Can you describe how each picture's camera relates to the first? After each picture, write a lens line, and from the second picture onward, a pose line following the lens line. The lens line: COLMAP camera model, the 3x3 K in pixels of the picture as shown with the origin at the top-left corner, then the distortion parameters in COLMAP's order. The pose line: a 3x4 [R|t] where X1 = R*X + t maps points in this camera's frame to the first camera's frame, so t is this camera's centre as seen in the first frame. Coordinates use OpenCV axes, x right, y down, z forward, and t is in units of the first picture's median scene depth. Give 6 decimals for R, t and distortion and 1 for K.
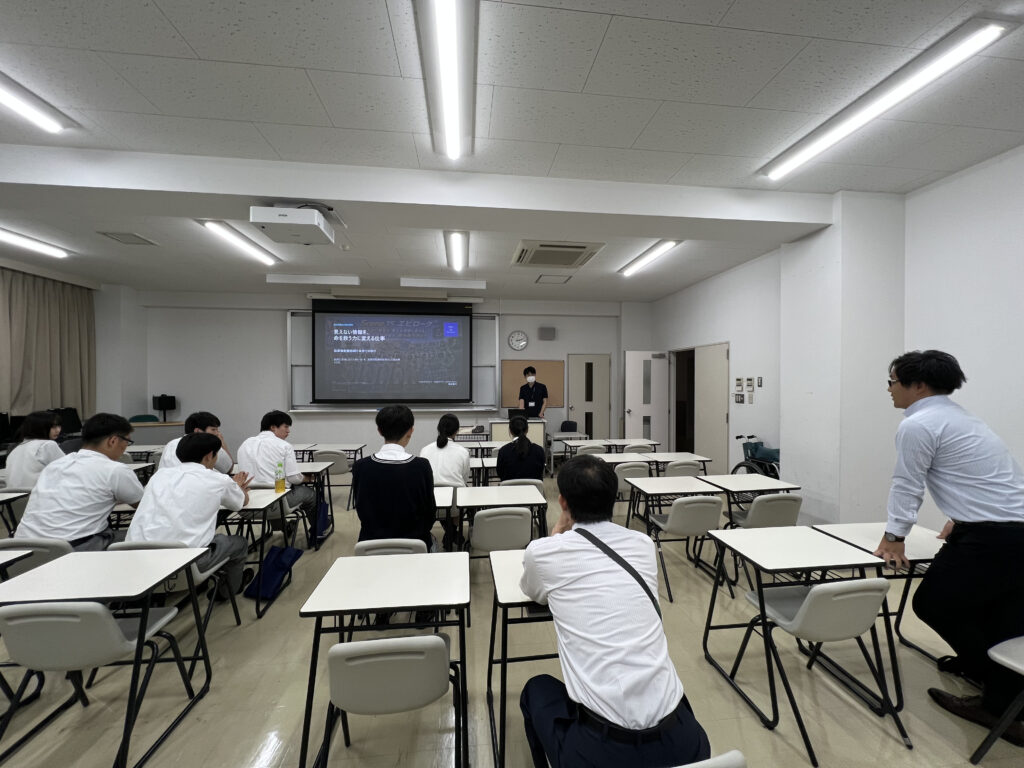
lens RADIAL K [[404.8, 0, 519.5], [0, 404.8, 385.3], [0, 0, 1]] dist [-0.000462, -0.000083]
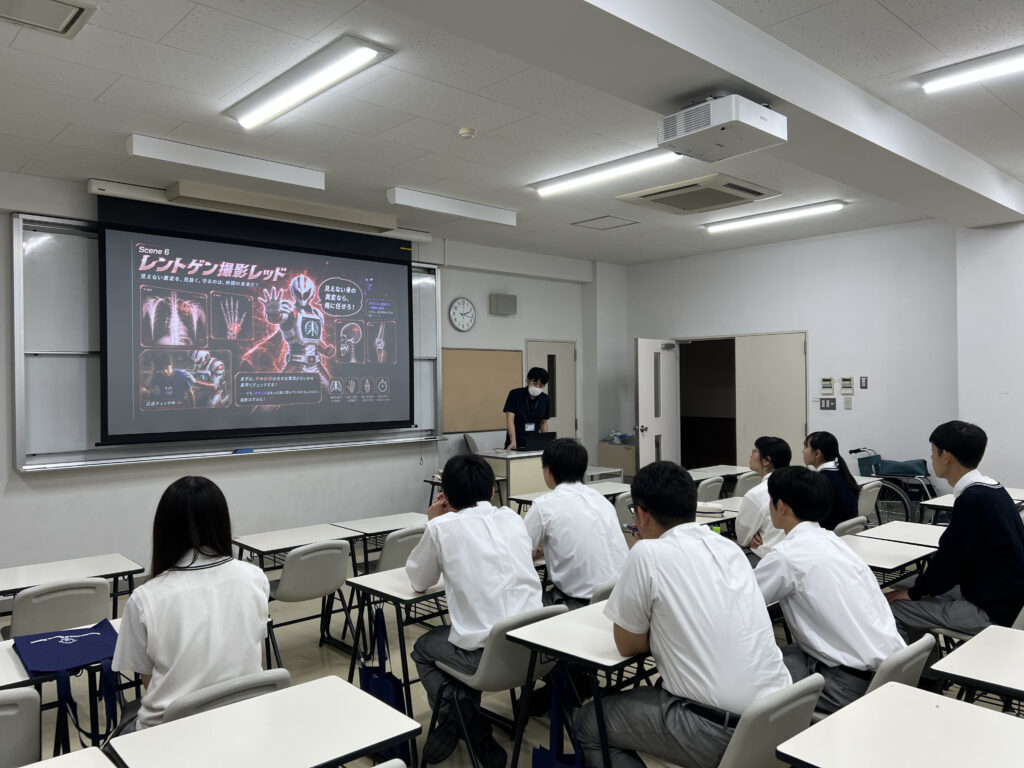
lens RADIAL K [[777.0, 0, 512.1], [0, 777.0, 378.6], [0, 0, 1]] dist [0.024539, 0.000336]
pose [[0.814498, -0.004530, 0.580149, -0.646143], [0.019830, 0.999603, -0.020035, 0.001266], [-0.579828, 0.027823, 0.814264, 0.096588]]
